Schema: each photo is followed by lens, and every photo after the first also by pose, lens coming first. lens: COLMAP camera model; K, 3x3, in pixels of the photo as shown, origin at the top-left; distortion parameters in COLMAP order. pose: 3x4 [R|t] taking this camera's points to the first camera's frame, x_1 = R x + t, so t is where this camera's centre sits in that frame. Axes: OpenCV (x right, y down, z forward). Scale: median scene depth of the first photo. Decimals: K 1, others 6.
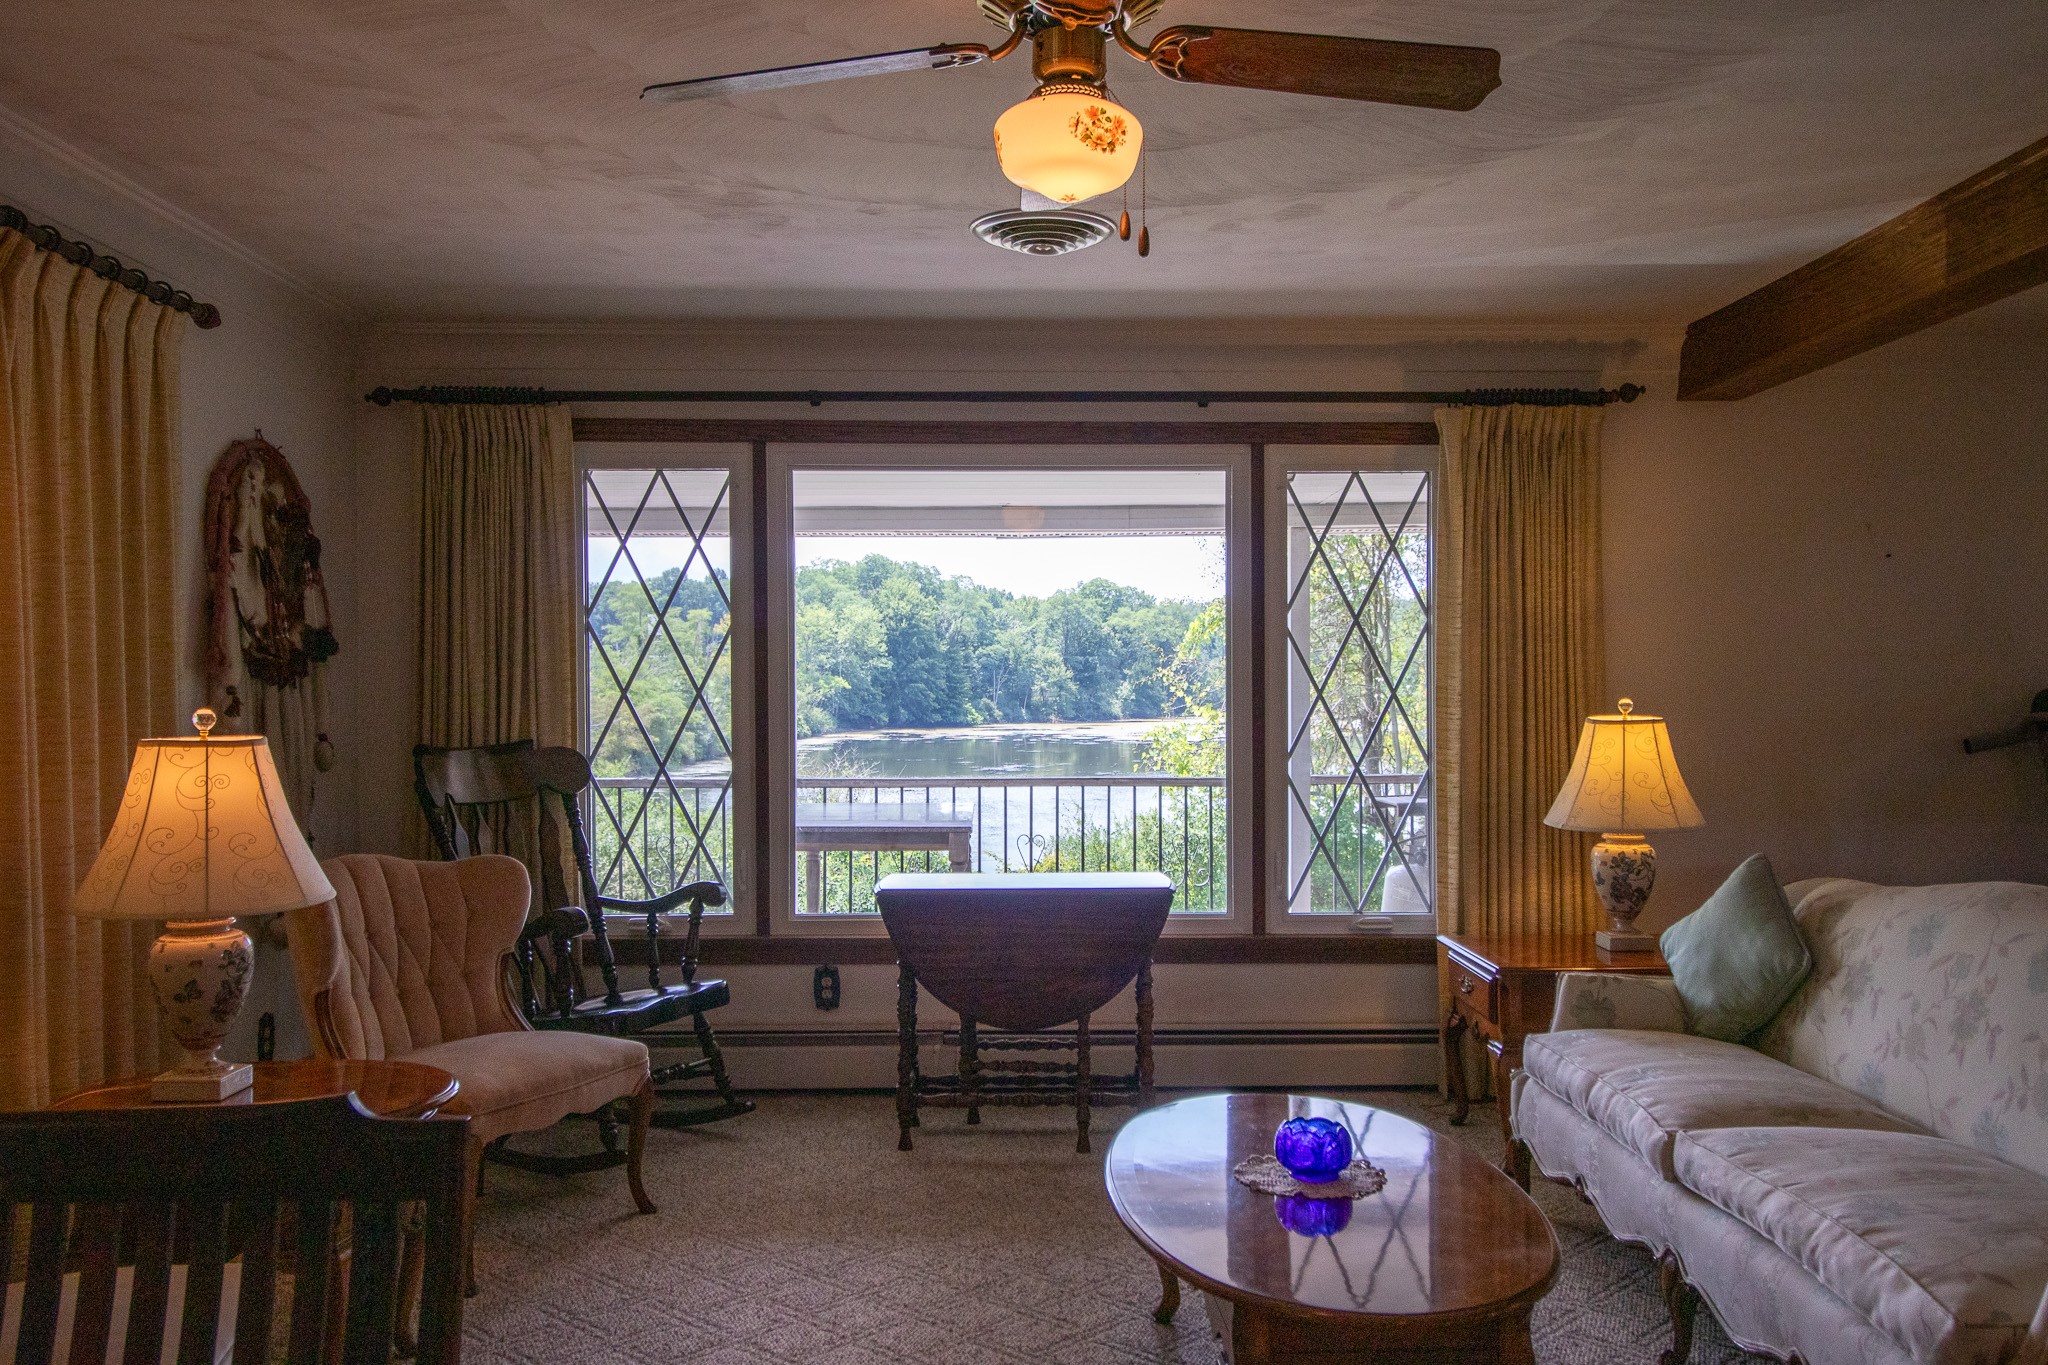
lens RADIAL K [[1625.3, 0, 1024.9], [0, 1625.3, 692.5], [0, 0, 1]] dist [0.028386, -0.016356]
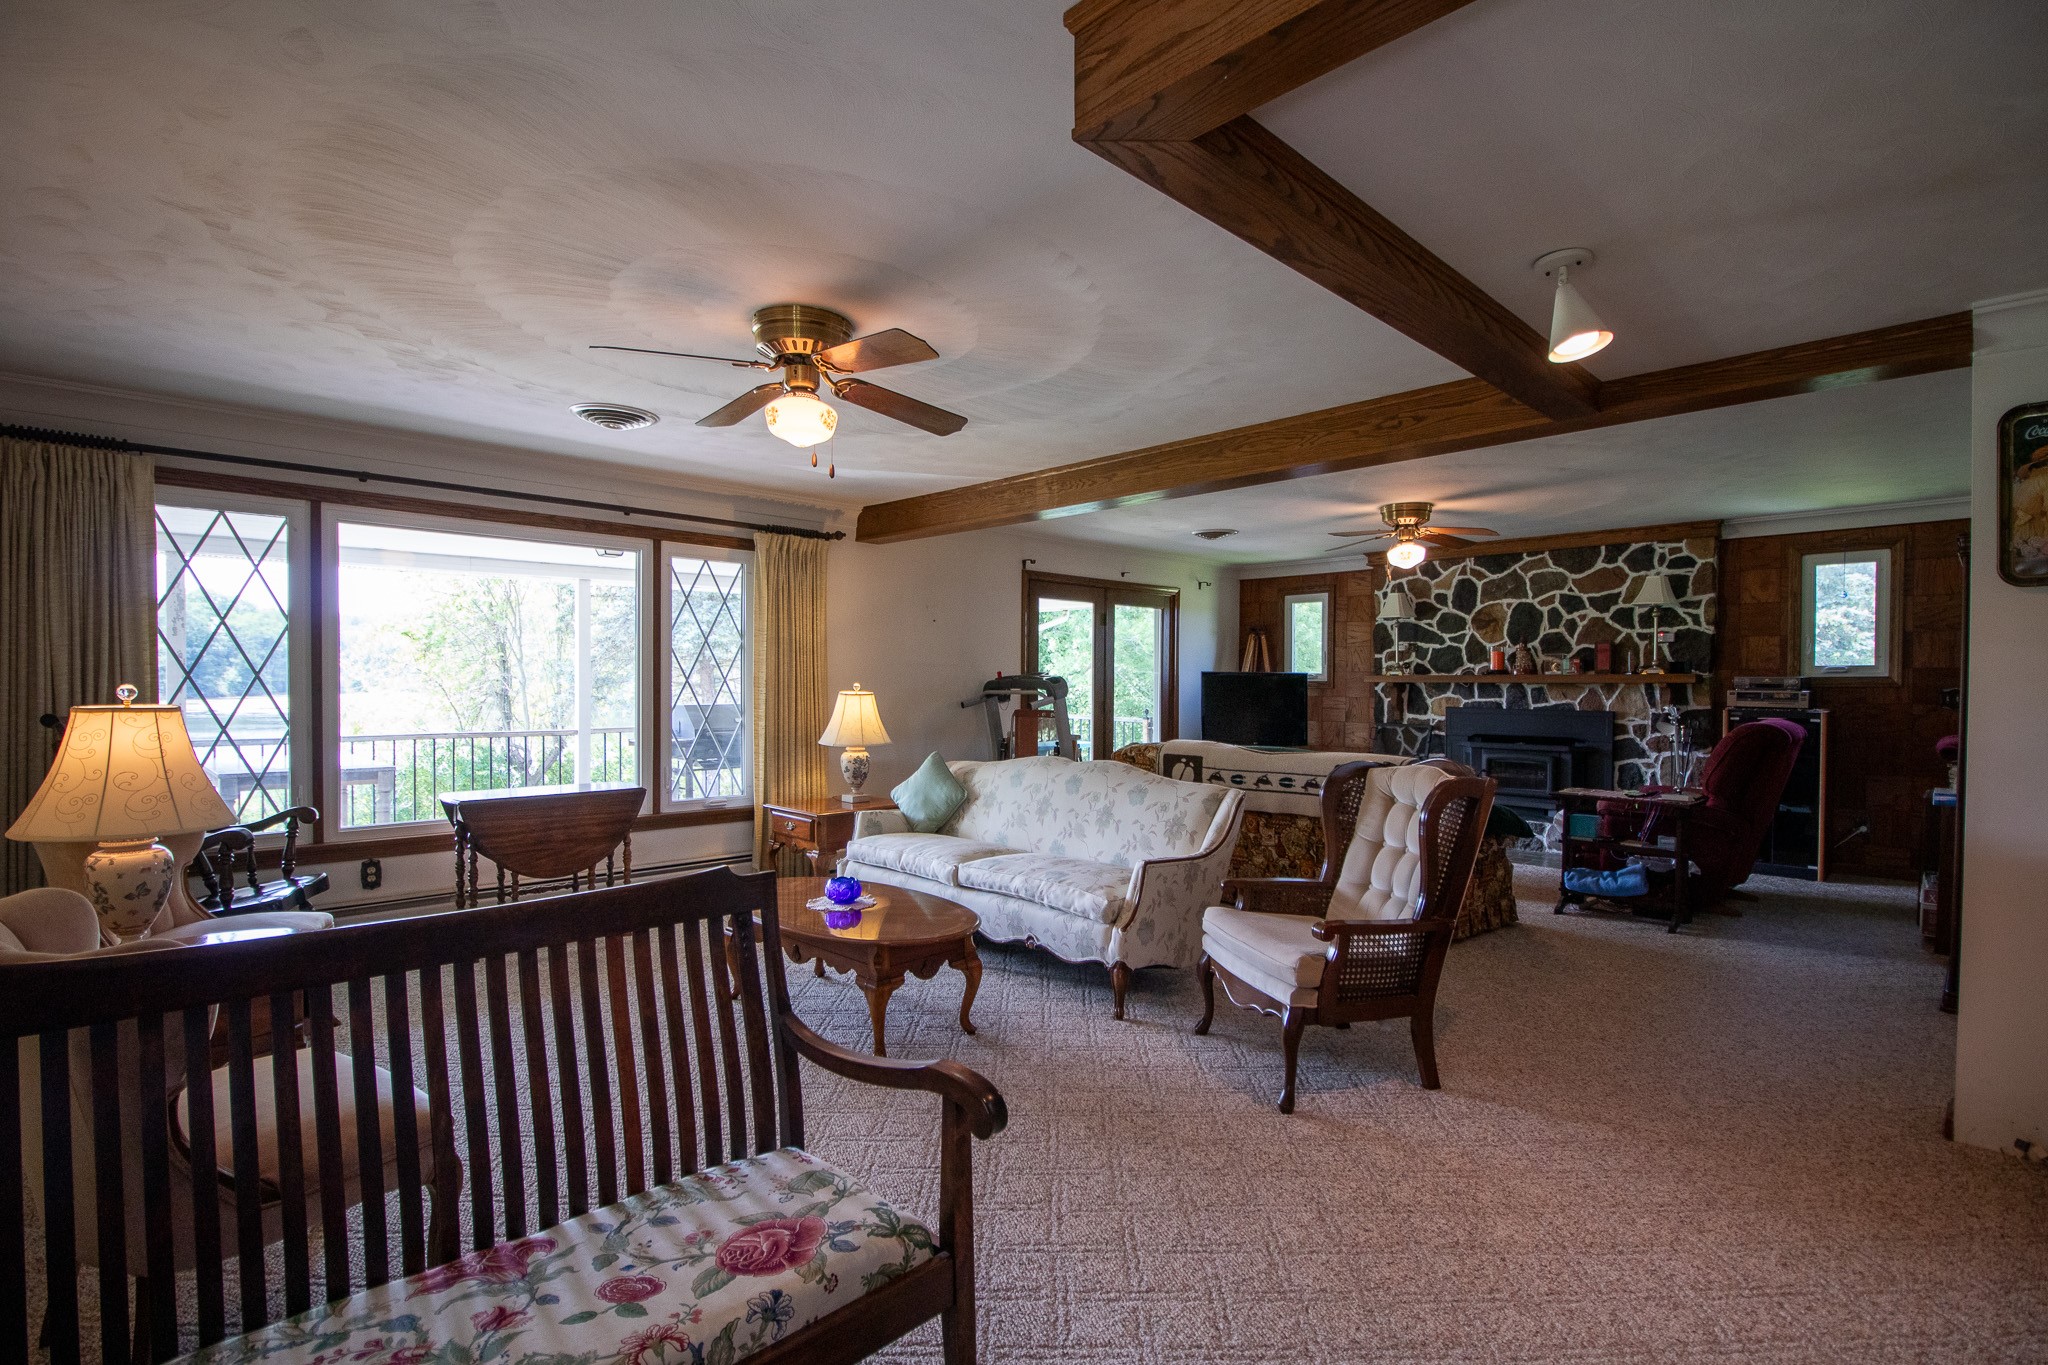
lens RADIAL K [[976.0, 0, 1025.2], [0, 976.0, 685.5], [0, 0, 1]] dist [-0.005584, -0.001116]
pose [[0.722879, 0.004587, 0.690960, -0.316276], [-0.008523, 0.999961, 0.002278, 0.001572], [-0.690922, -0.007536, 0.722890, -0.058034]]
